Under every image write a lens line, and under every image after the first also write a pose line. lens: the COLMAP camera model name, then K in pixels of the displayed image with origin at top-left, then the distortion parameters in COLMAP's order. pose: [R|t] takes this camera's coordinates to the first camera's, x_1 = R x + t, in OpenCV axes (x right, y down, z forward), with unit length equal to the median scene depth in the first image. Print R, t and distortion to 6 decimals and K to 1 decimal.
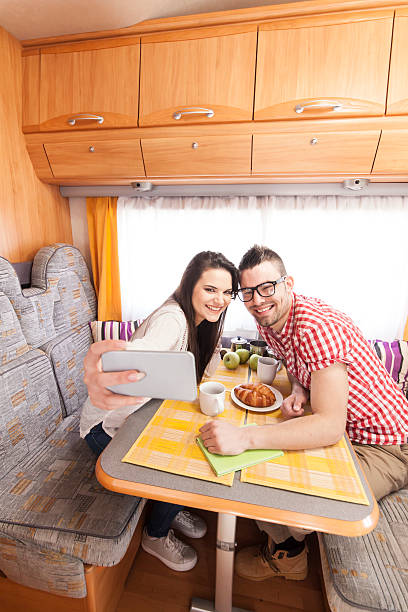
lens RADIAL K [[314.0, 0, 204.0], [0, 314.0, 306.0], [0, 0, 1]] dist [0.002084, 0.000036]
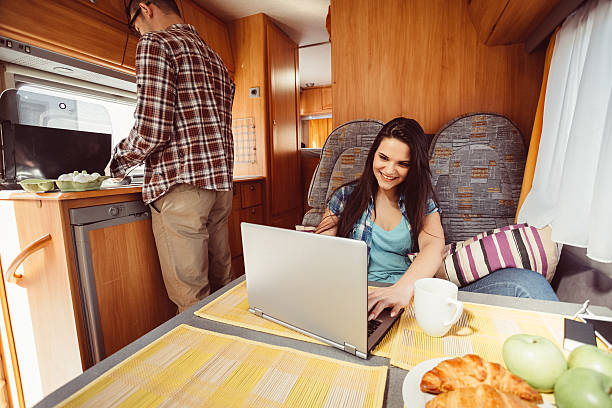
lens RADIAL K [[305.8, 0, 307.2], [0, 305.8, 188.9], [0, 0, 1]] dist [0.020348, -0.000364]
pose [[-0.162056, 0.066279, -0.984553, 0.442528], [-0.224661, 0.969061, 0.102215, 0.019555], [0.960867, 0.237755, -0.142152, 0.724371]]
